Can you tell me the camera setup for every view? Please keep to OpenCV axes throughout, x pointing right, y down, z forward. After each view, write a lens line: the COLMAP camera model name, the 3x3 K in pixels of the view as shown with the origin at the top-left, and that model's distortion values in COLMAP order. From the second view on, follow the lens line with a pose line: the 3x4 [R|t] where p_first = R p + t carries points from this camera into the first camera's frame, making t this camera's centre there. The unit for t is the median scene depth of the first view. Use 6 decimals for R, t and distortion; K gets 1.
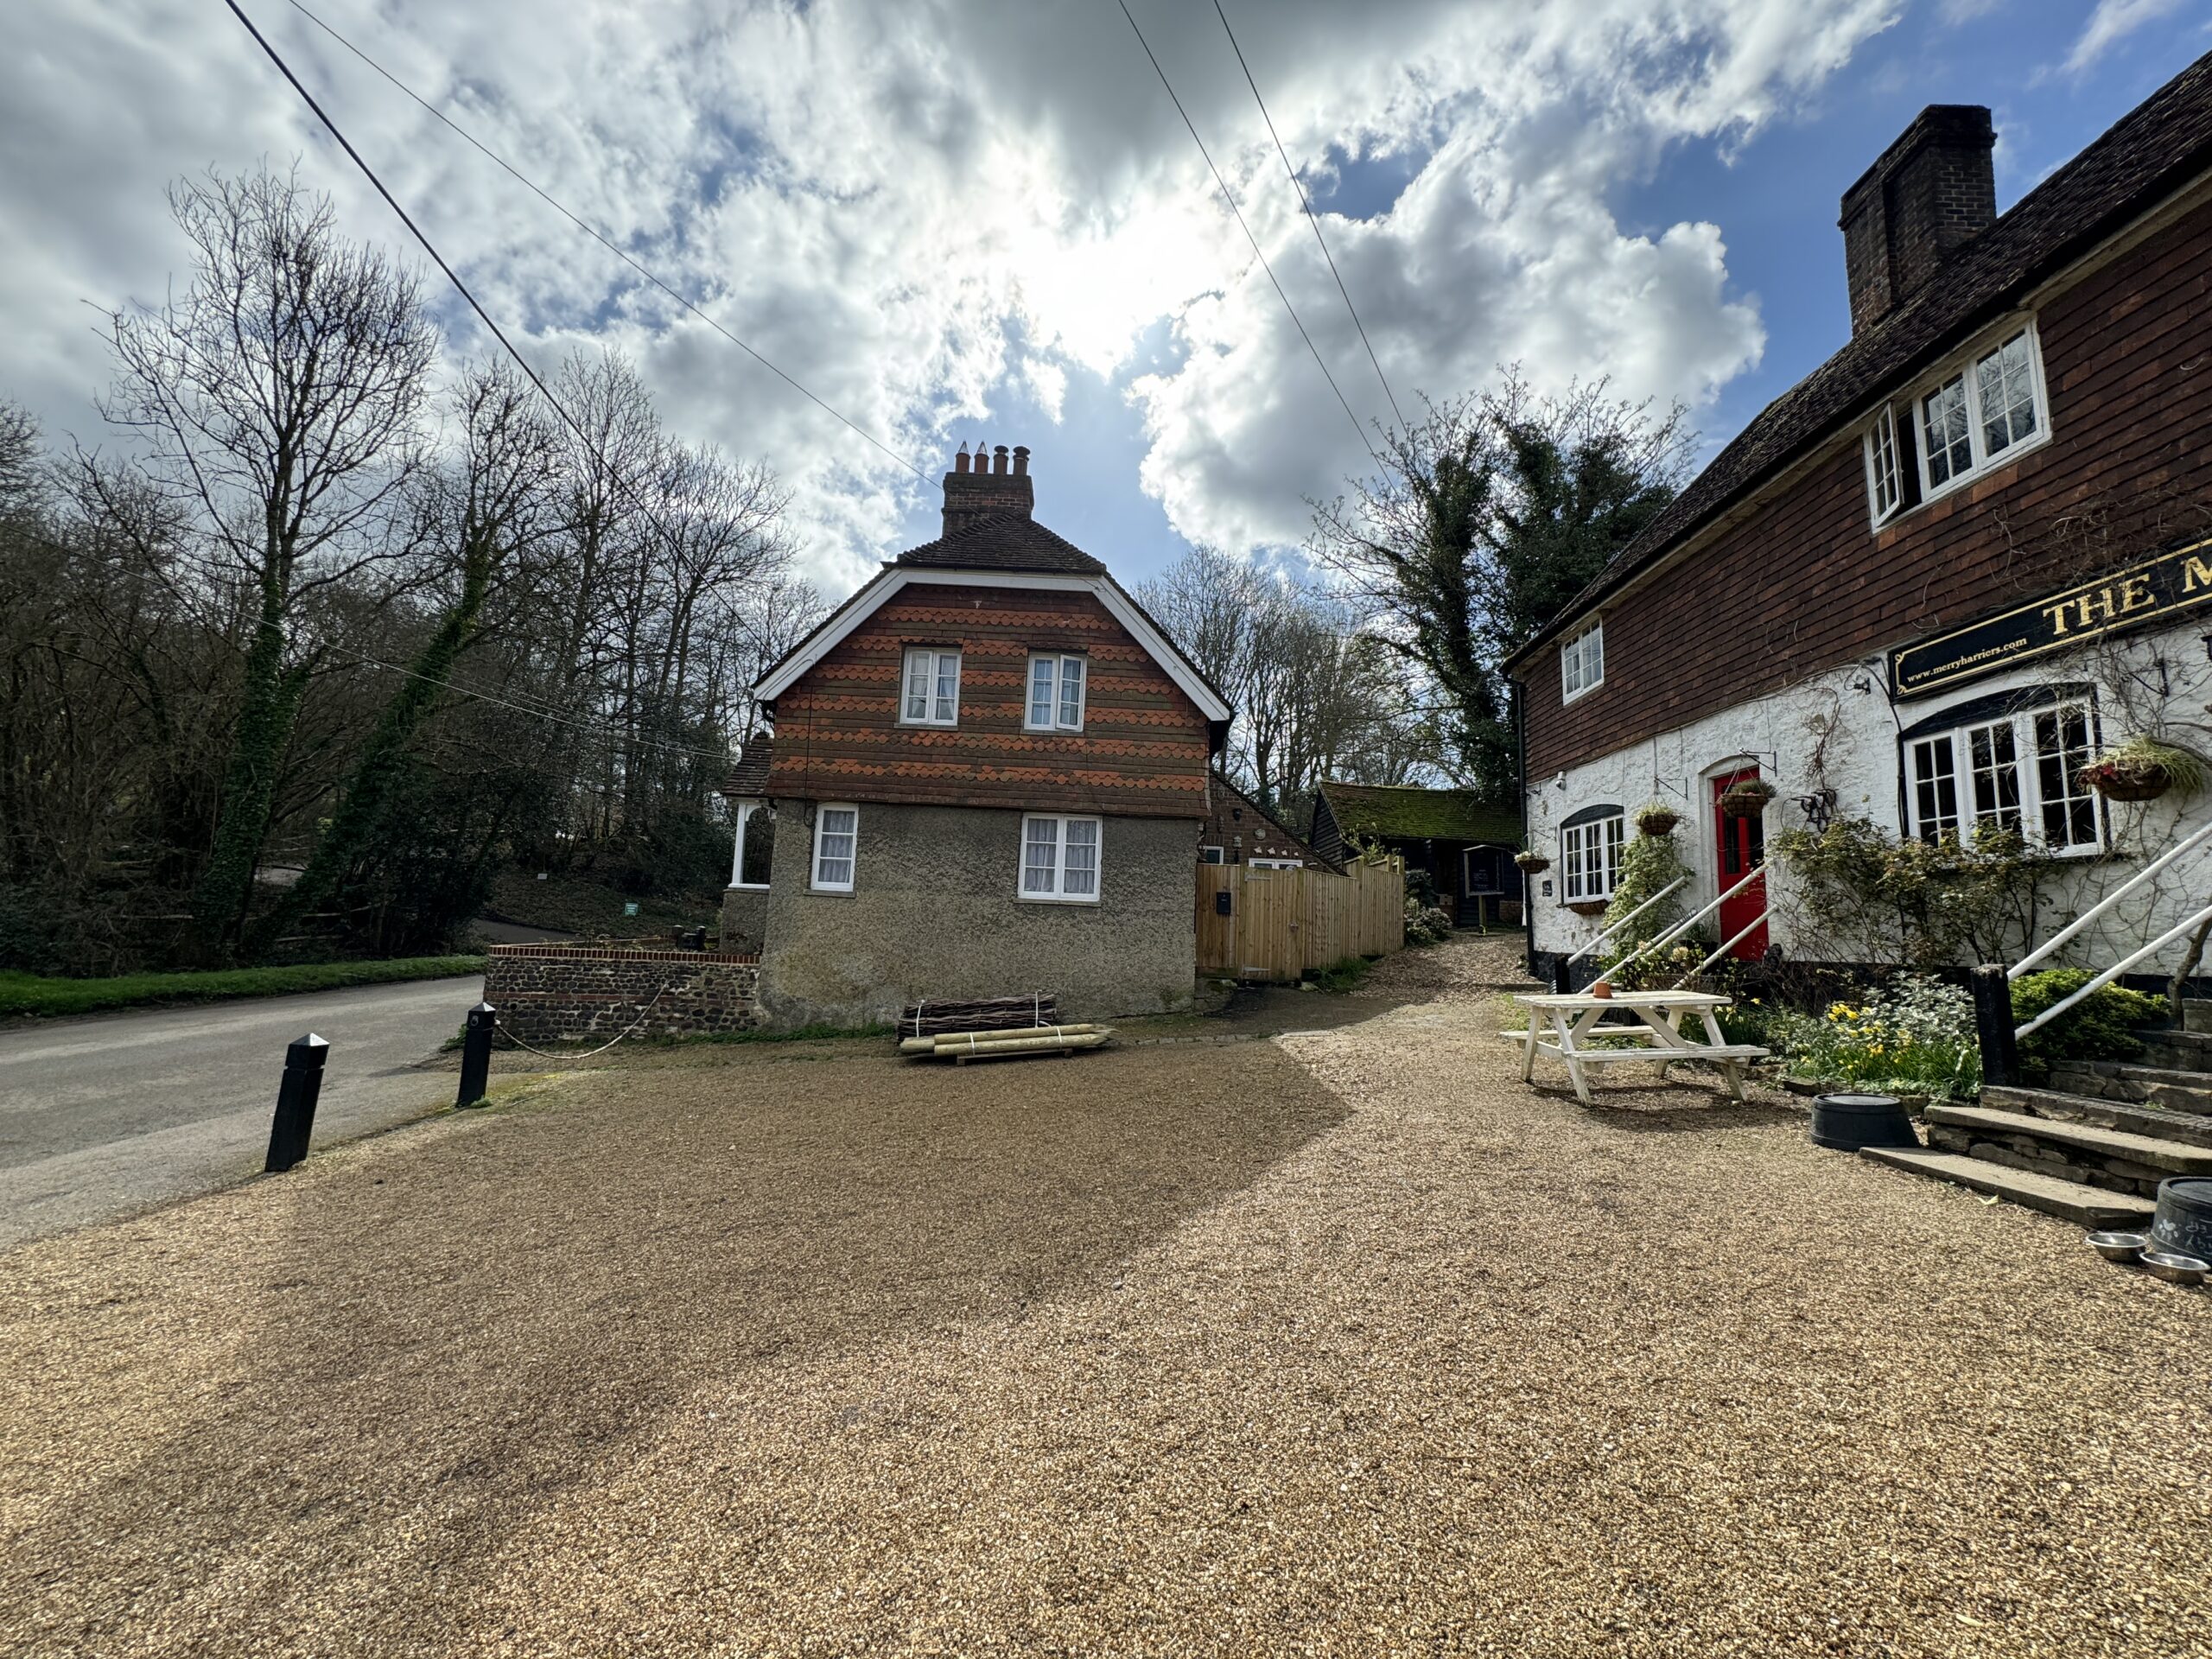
lens RADIAL K [[870.3, 0, 1106.0], [0, 870.3, 829.5], [0, 0, 1]] dist [-0.001851, -0.000139]
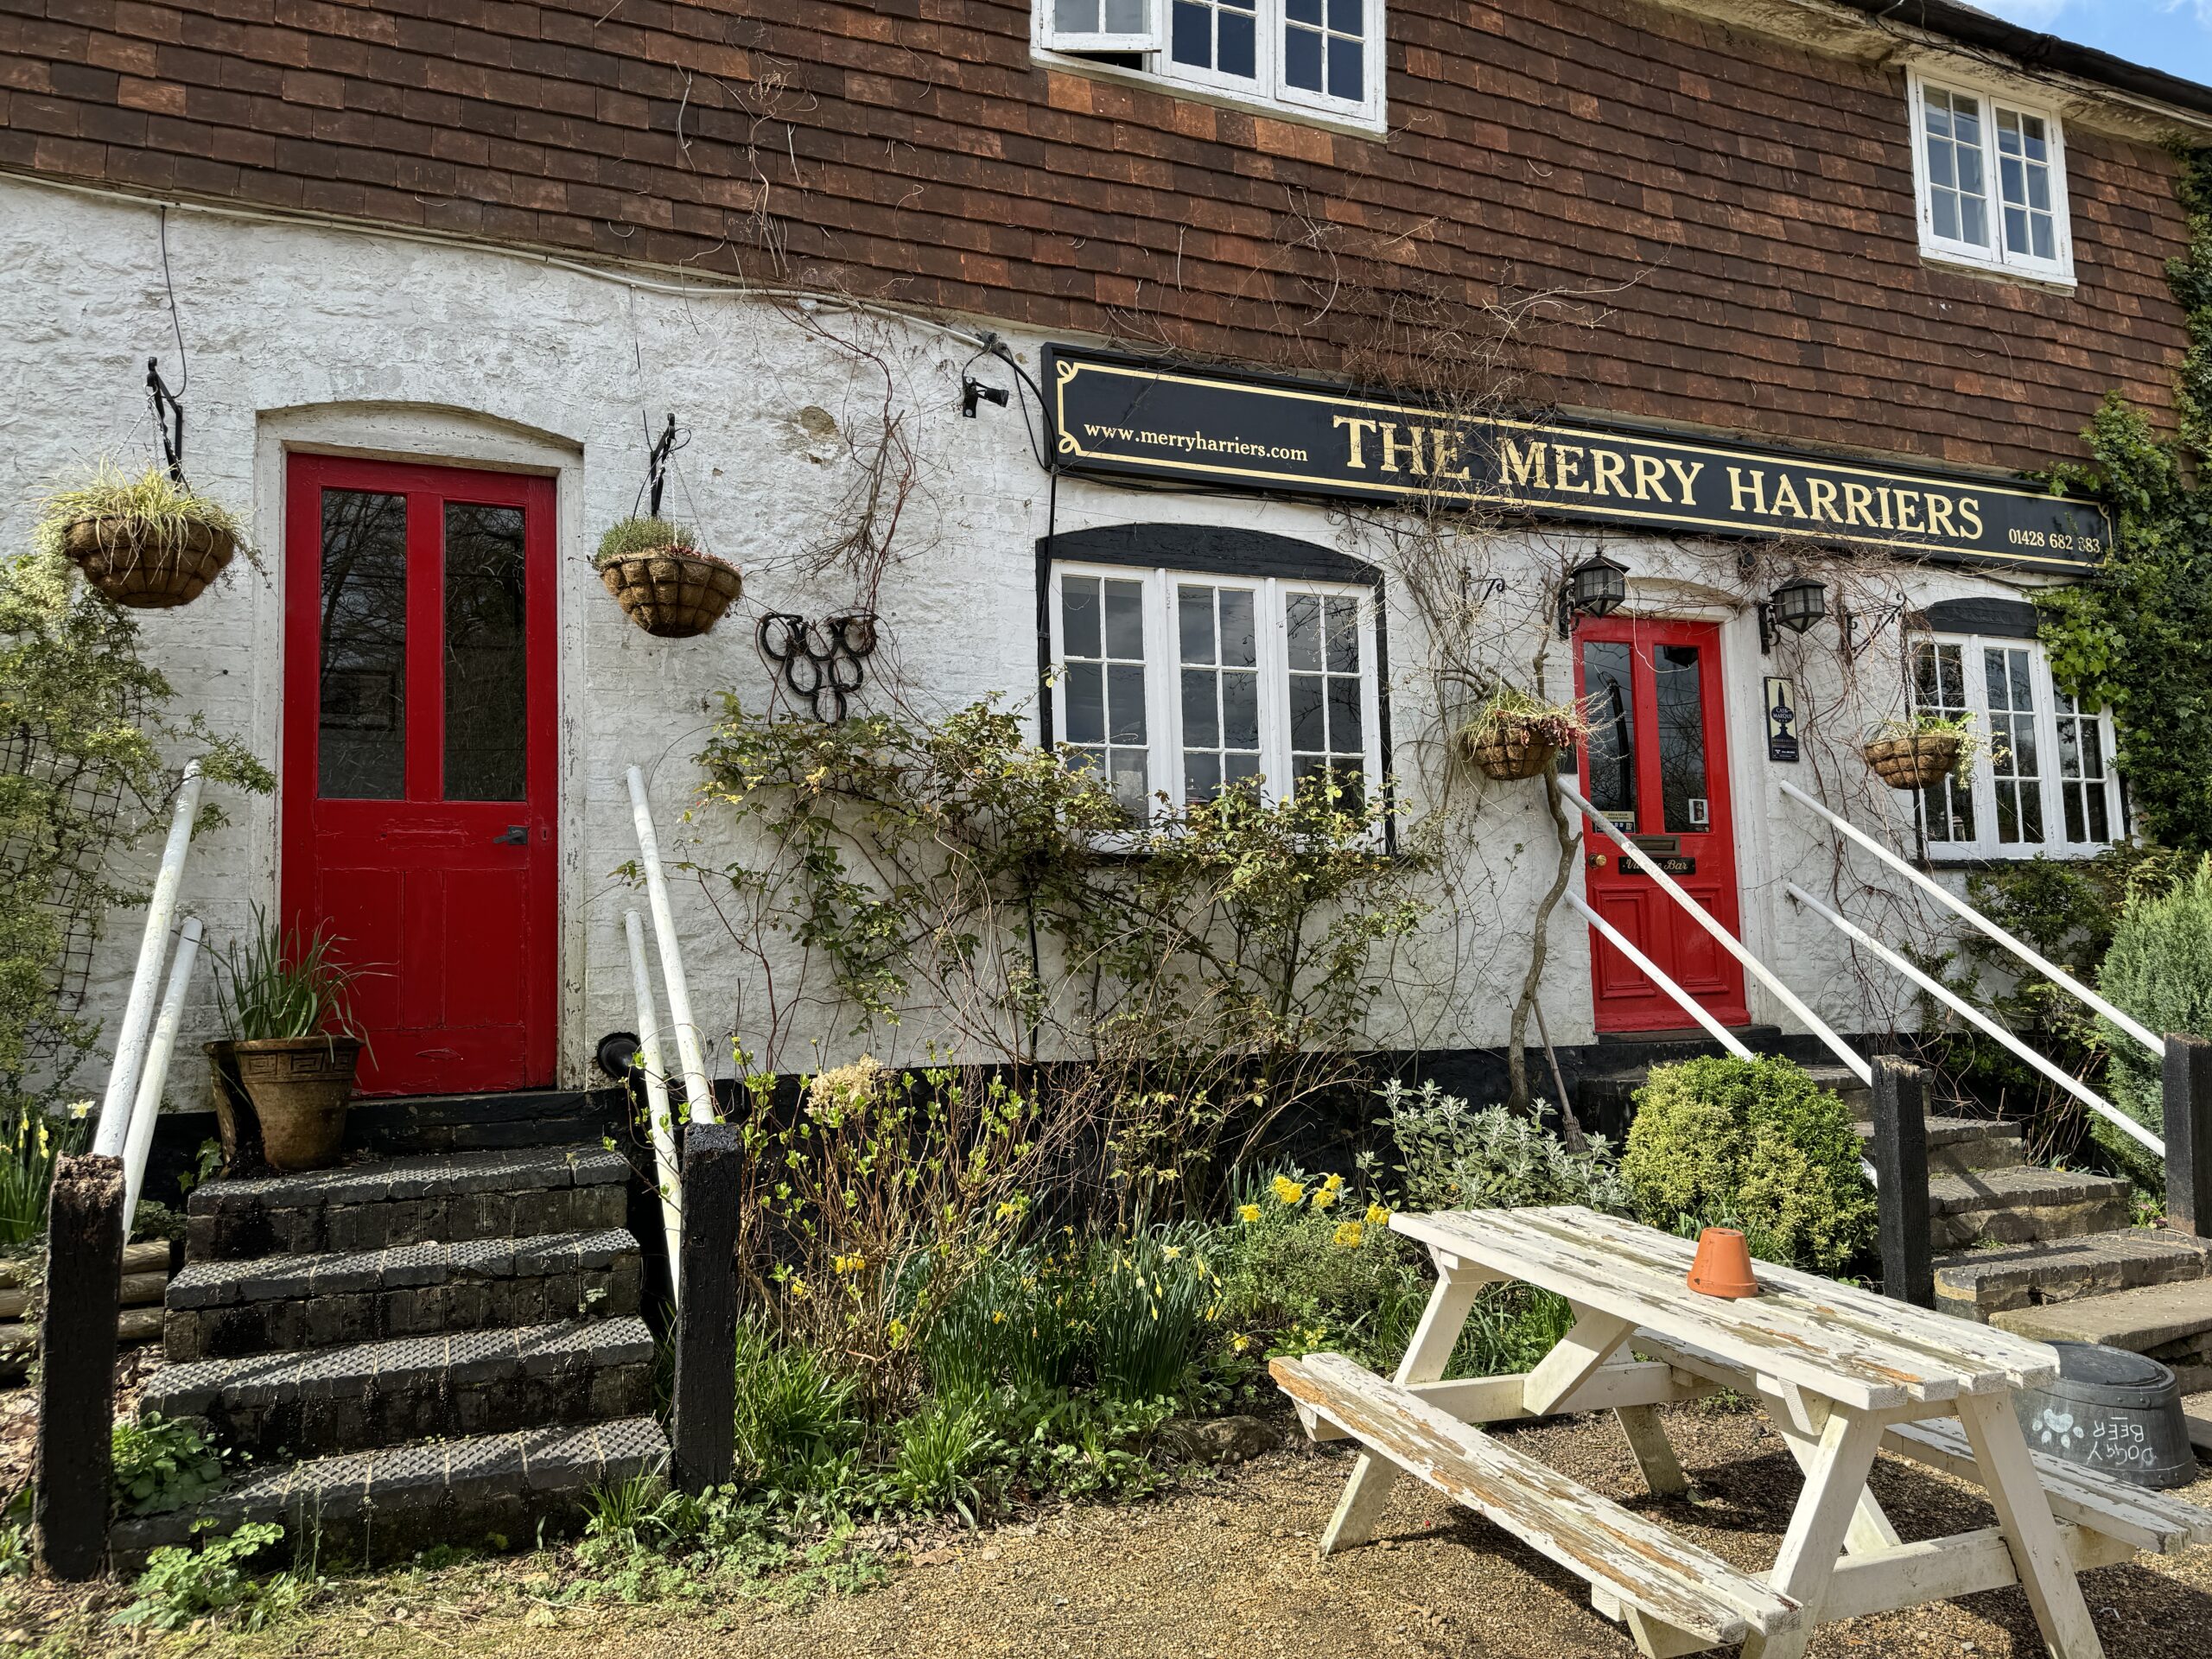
lens RADIAL K [[1556.0, 0, 1106.0], [0, 1556.0, 829.5], [0, 0, 1]] dist [0.077606, -0.083799]
pose [[-0.397200, 0.041718, 0.916784, 0.161084], [-0.113996, 0.988987, -0.094392, 0.095060], [-0.910625, -0.142002, -0.388070, 1.115295]]
